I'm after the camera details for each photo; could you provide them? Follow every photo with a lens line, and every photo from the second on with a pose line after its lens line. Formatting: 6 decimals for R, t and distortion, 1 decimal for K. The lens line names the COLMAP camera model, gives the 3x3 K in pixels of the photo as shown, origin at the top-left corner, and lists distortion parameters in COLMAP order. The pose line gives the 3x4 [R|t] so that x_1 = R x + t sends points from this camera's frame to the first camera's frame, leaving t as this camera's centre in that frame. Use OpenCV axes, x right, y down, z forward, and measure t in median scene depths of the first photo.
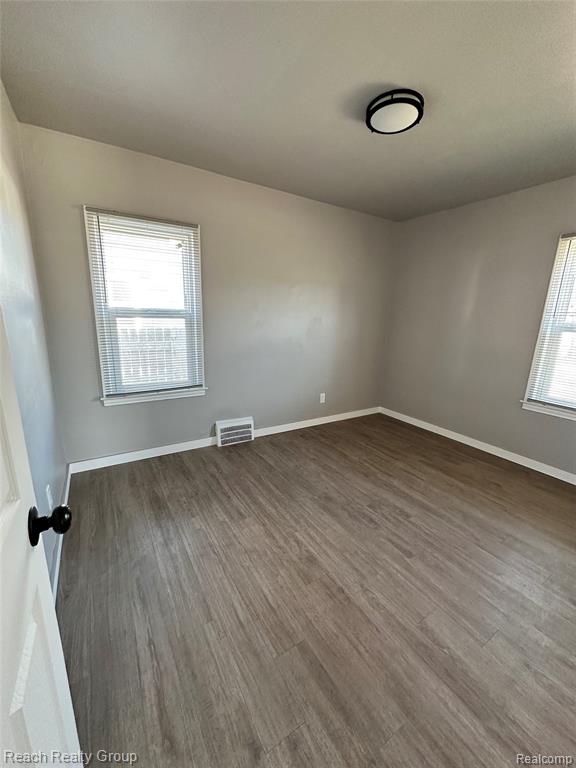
lens RADIAL K [[307.1, 0, 286.8], [0, 307.1, 382.6], [0, 0, 1]] dist [-0.005729, 0.000801]
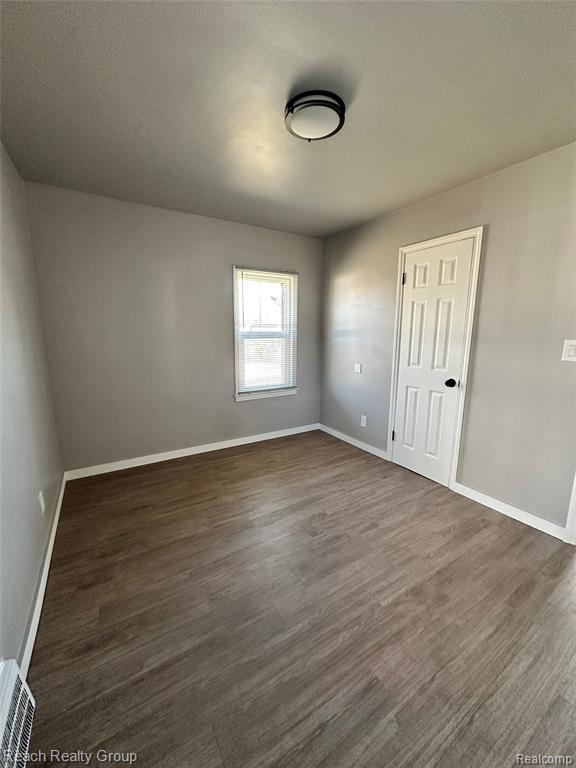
lens RADIAL K [[307.1, 0, 289.6], [0, 307.1, 382.8], [0, 0, 1]] dist [-0.005729, 0.000801]
pose [[-0.004161, -0.205230, 0.978705, -0.523564], [0.217711, 0.955051, 0.201196, -0.232929], [-0.976004, 0.213912, 0.040707, 0.886232]]
